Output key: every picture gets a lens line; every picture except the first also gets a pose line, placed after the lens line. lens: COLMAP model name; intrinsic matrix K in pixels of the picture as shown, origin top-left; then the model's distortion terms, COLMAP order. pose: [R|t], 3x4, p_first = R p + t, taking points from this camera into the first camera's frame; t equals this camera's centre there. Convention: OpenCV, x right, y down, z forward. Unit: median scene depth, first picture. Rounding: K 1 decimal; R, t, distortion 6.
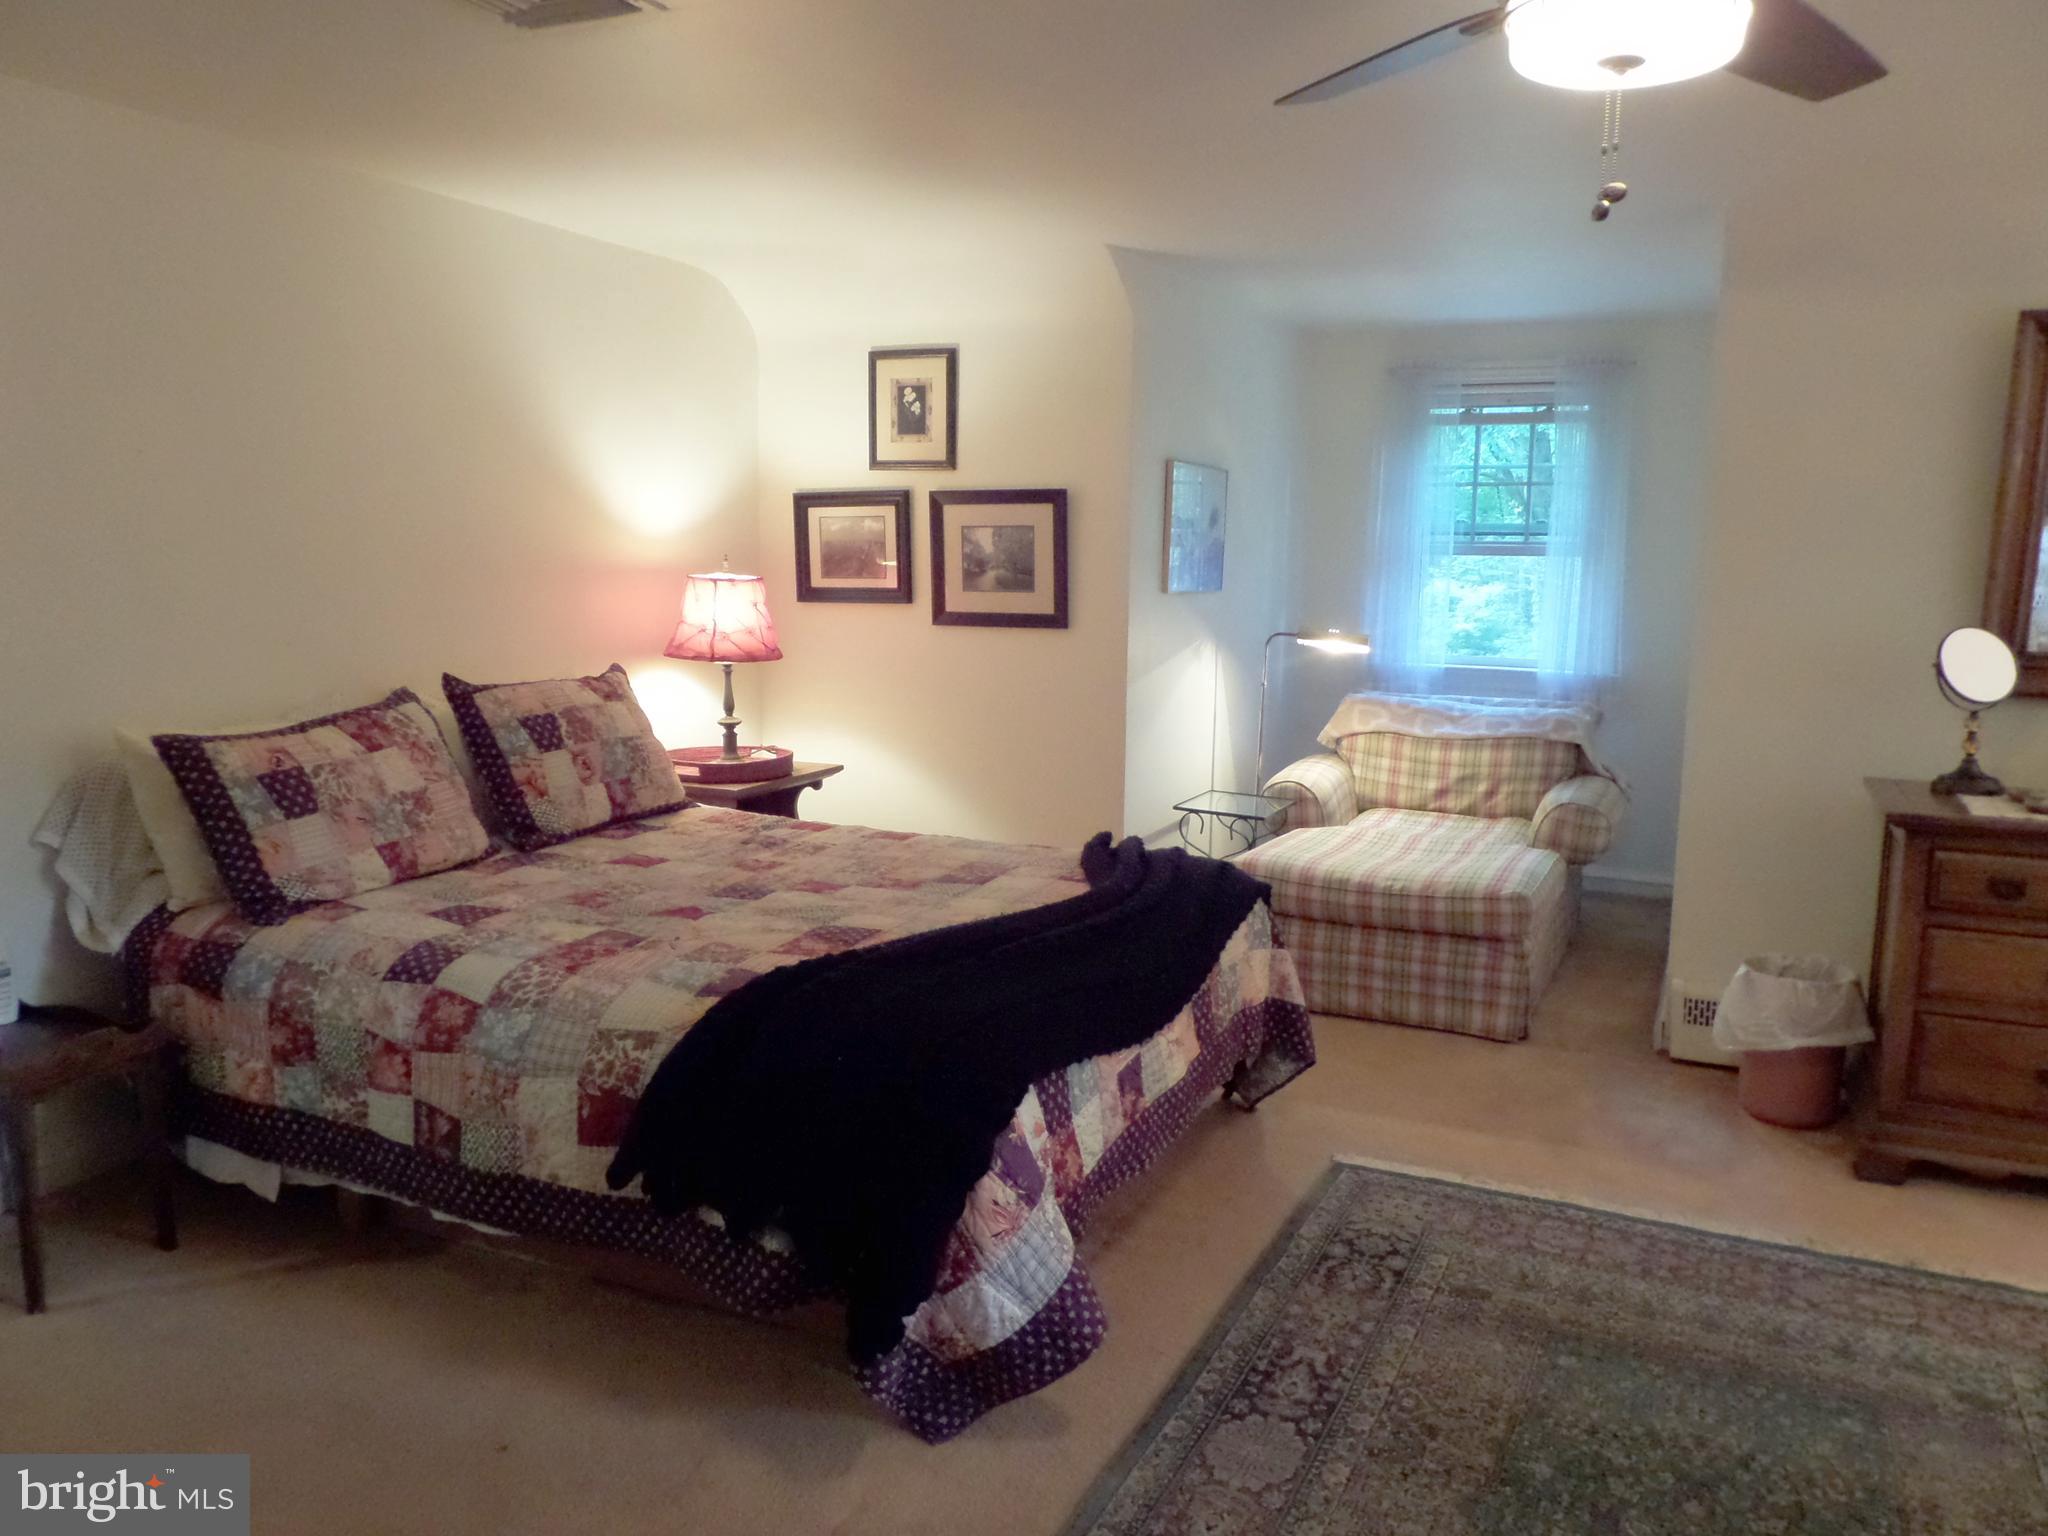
lens RADIAL K [[1485.5, 0, 1021.0], [0, 1485.5, 776.6], [0, 0, 1]] dist [-0.003274, -0.024343]
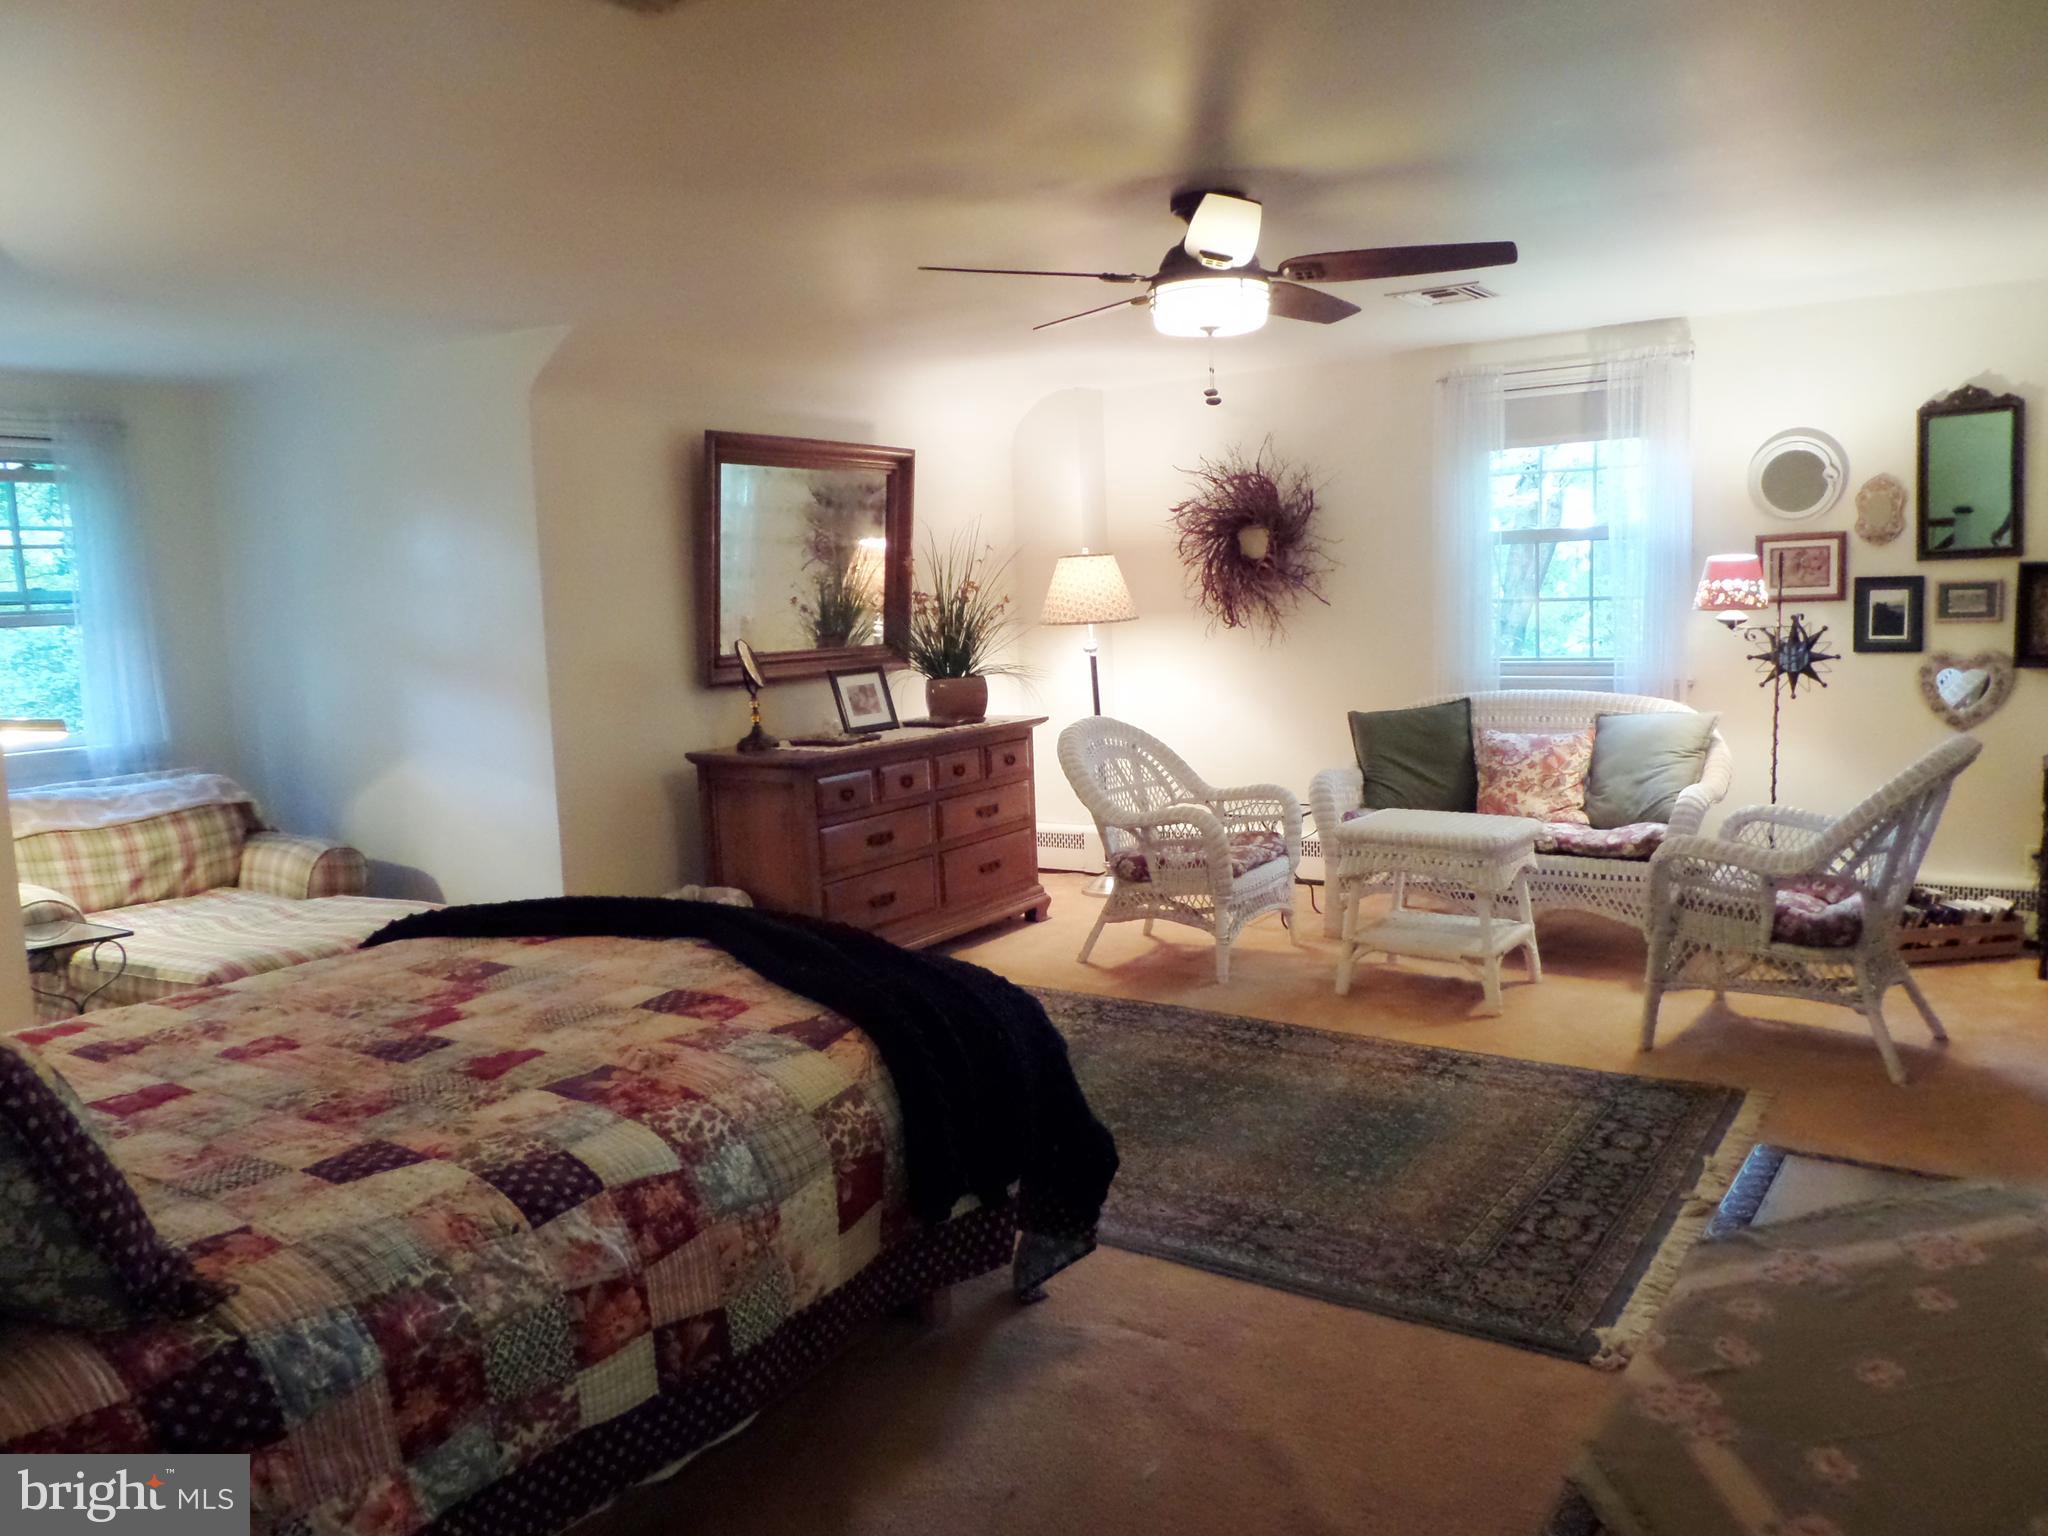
lens RADIAL K [[1502.0, 0, 1017.1], [0, 1502.0, 776.1], [0, 0, 1]] dist [-0.019063, -0.013373]
pose [[0.157293, -0.142347, 0.977239, -0.863128], [0.190617, 0.975325, 0.111387, -0.086450], [-0.968981, 0.168759, 0.180545, 0.504543]]
